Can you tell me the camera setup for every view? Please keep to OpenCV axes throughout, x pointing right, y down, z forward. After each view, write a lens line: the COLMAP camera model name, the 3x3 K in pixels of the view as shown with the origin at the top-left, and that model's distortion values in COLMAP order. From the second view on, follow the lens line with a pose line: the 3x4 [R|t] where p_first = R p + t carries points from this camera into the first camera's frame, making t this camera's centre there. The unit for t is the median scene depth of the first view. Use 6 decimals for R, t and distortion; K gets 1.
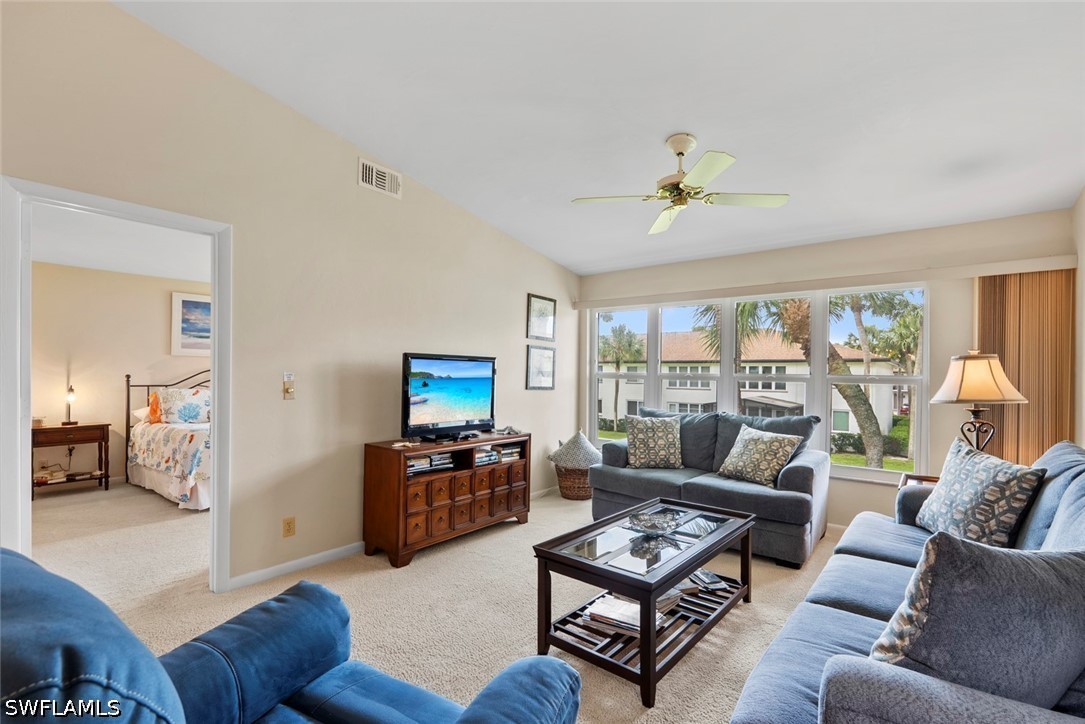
lens RADIAL K [[499.2, 0, 555.4], [0, 499.2, 371.5], [0, 0, 1]] dist [-0.002951, -0.000614]
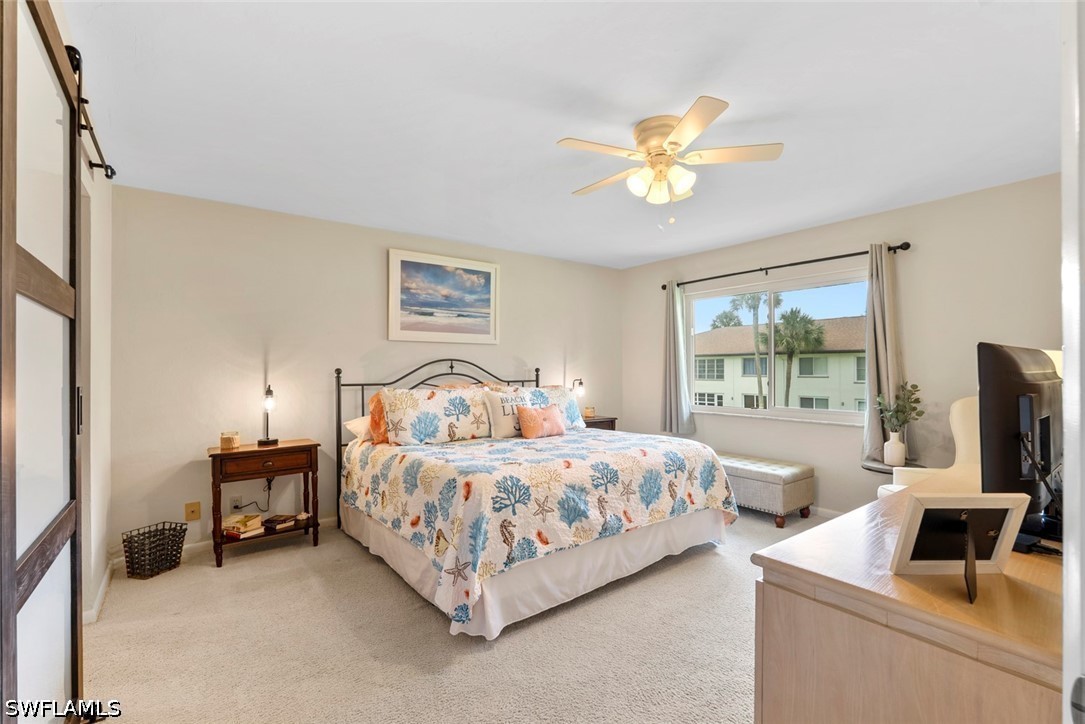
lens RADIAL K [[481.7, 0, 543.0], [0, 481.7, 364.2], [0, 0, 1]] dist [-0.001419, -0.000148]
pose [[0.967318, -0.013481, -0.253208, -0.440210], [0.012325, 0.999905, -0.006151, 0.008355], [0.253267, 0.002829, 0.967392, 0.453845]]
